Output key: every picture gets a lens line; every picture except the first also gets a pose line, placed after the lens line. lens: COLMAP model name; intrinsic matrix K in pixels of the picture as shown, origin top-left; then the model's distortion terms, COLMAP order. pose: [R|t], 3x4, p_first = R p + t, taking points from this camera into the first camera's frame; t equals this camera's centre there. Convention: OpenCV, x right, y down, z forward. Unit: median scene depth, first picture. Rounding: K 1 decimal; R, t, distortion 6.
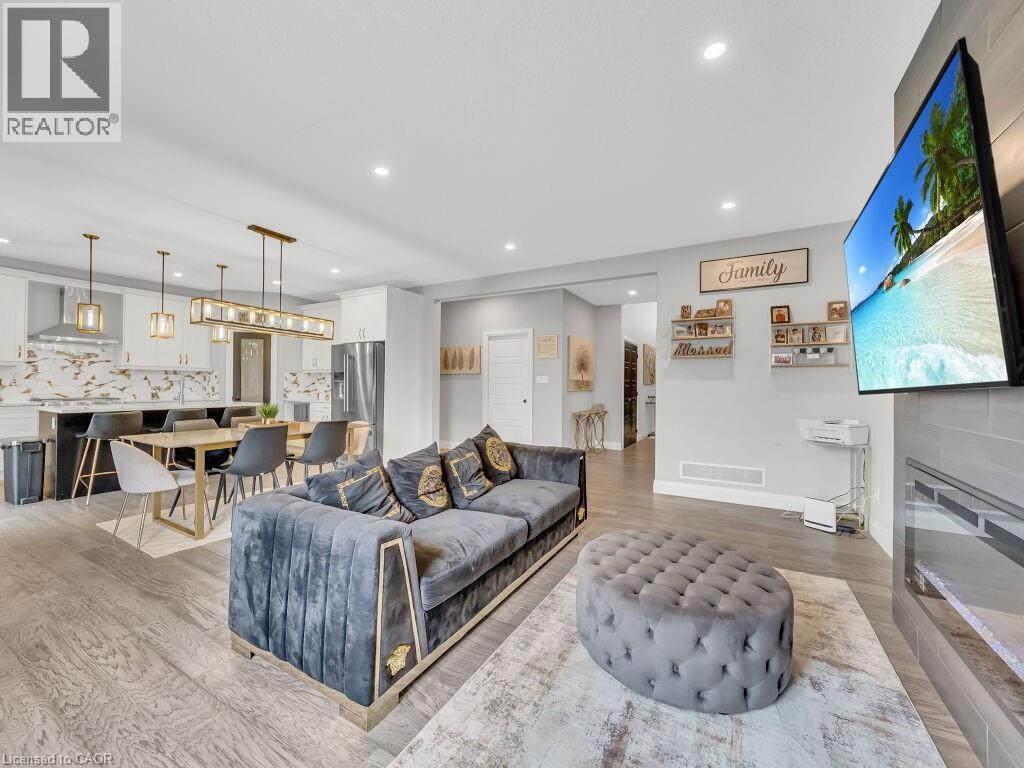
lens RADIAL K [[405.6, 0, 513.5], [0, 405.6, 384.2], [0, 0, 1]] dist [-0.005293, 0.000062]
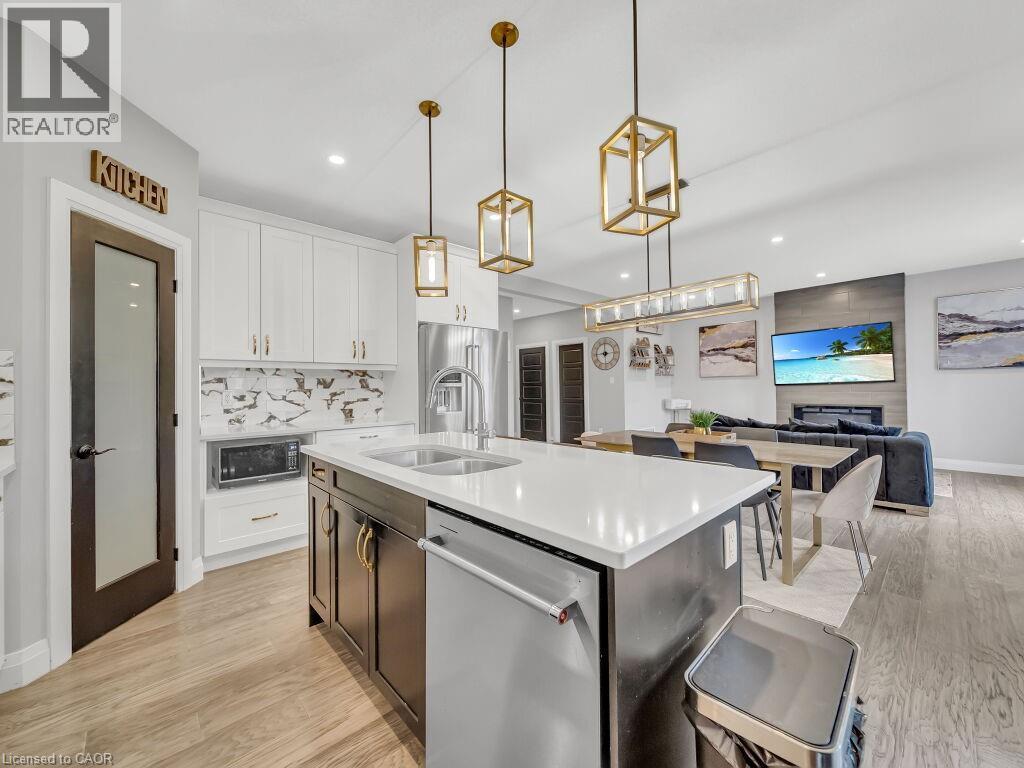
lens RADIAL K [[405.6, 0, 509.5], [0, 405.6, 385.1], [0, 0, 1]] dist [-0.005293, 0.000062]
pose [[0.306722, -0.011666, 0.951728, -1.097263], [0.013189, 0.999881, 0.008006, -0.012694], [-0.951708, 0.010097, 0.306839, 0.802761]]
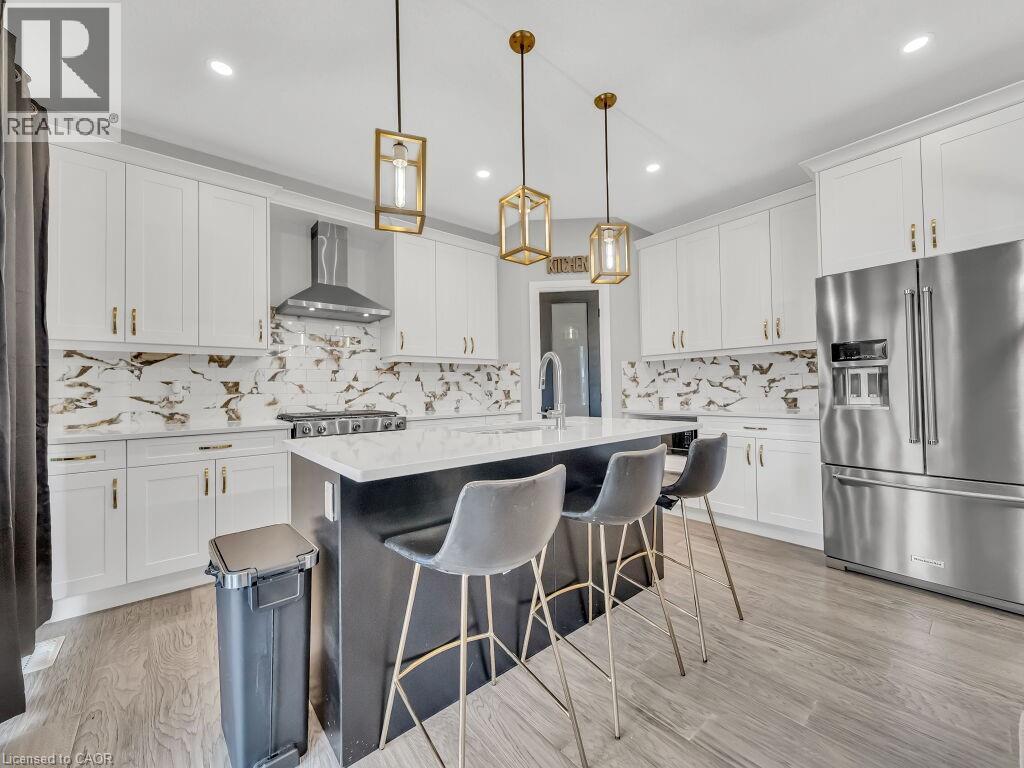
lens RADIAL K [[405.6, 0, 511.7], [0, 405.6, 383.0], [0, 0, 1]] dist [-0.005293, 0.000062]
pose [[0.936967, -0.032673, -0.347886, -0.677198], [0.026906, 0.999409, -0.021397, 0.011373], [0.348379, 0.010688, 0.937293, 0.569315]]
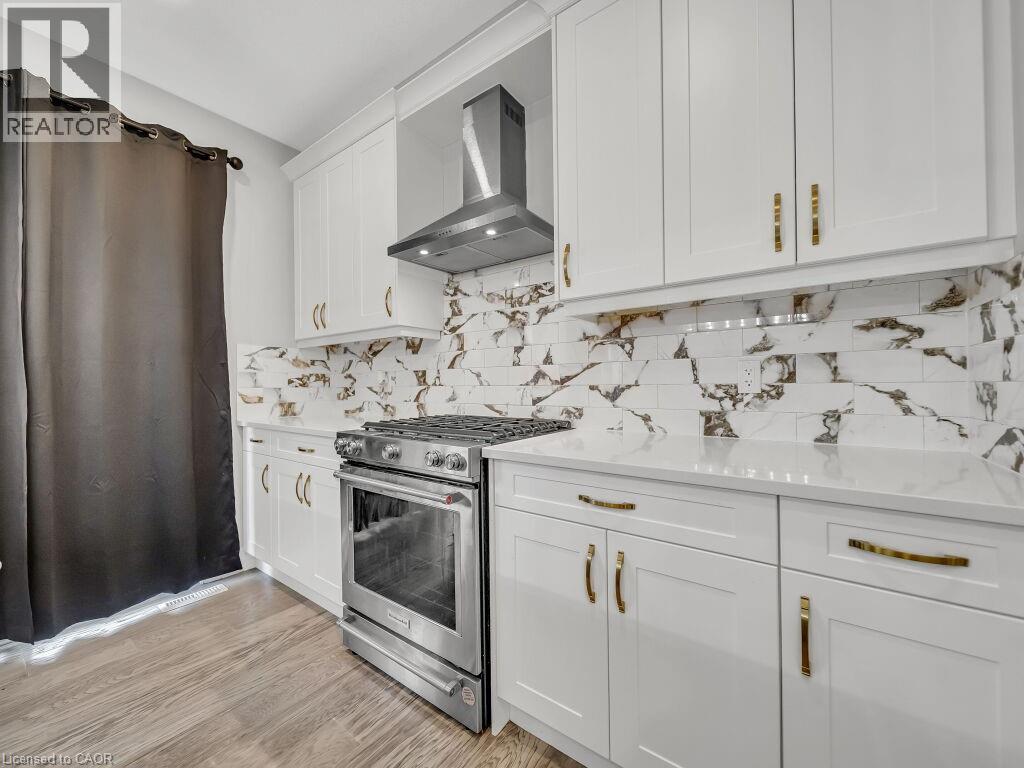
lens RADIAL K [[405.6, 0, 513.7], [0, 405.6, 380.2], [0, 0, 1]] dist [-0.005293, 0.000062]
pose [[-0.116707, -0.017080, -0.993020, -0.789301], [0.010779, 0.999771, -0.018463, 0.007964], [0.993108, -0.012859, -0.116496, 1.112604]]
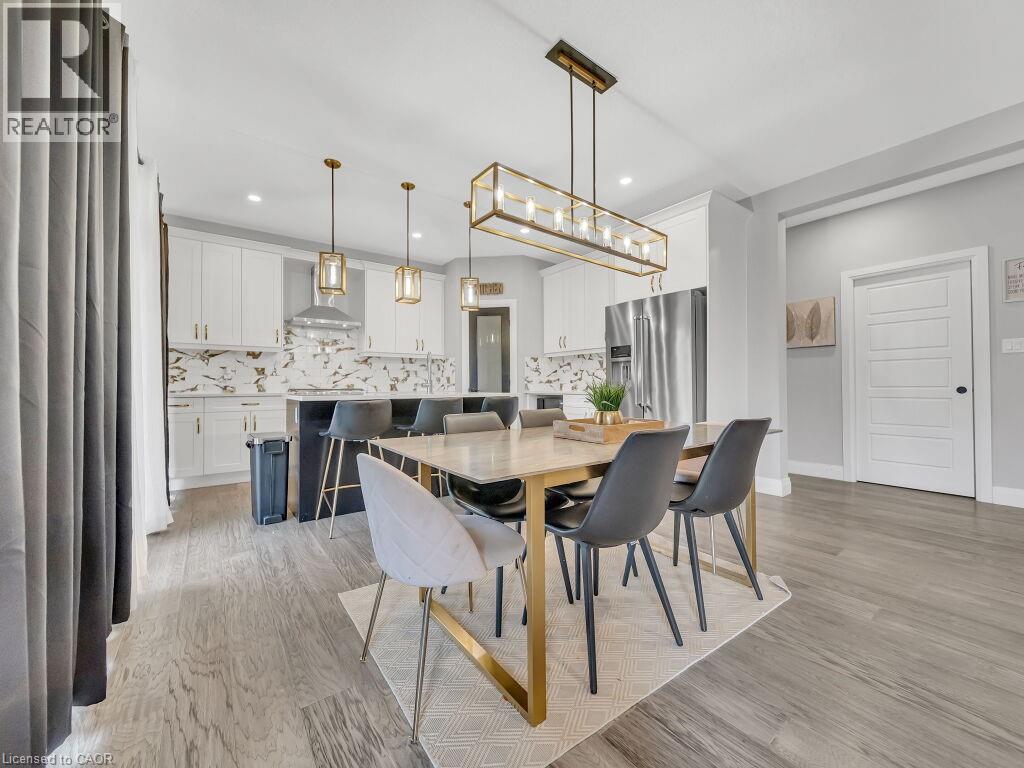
lens RADIAL K [[405.6, 0, 509.1], [0, 405.6, 381.9], [0, 0, 1]] dist [-0.005293, 0.000062]
pose [[0.912872, -0.018302, -0.407836, -0.364732], [0.013858, 0.999808, -0.013850, 0.038706], [0.408011, 0.006991, 0.912950, 0.364168]]
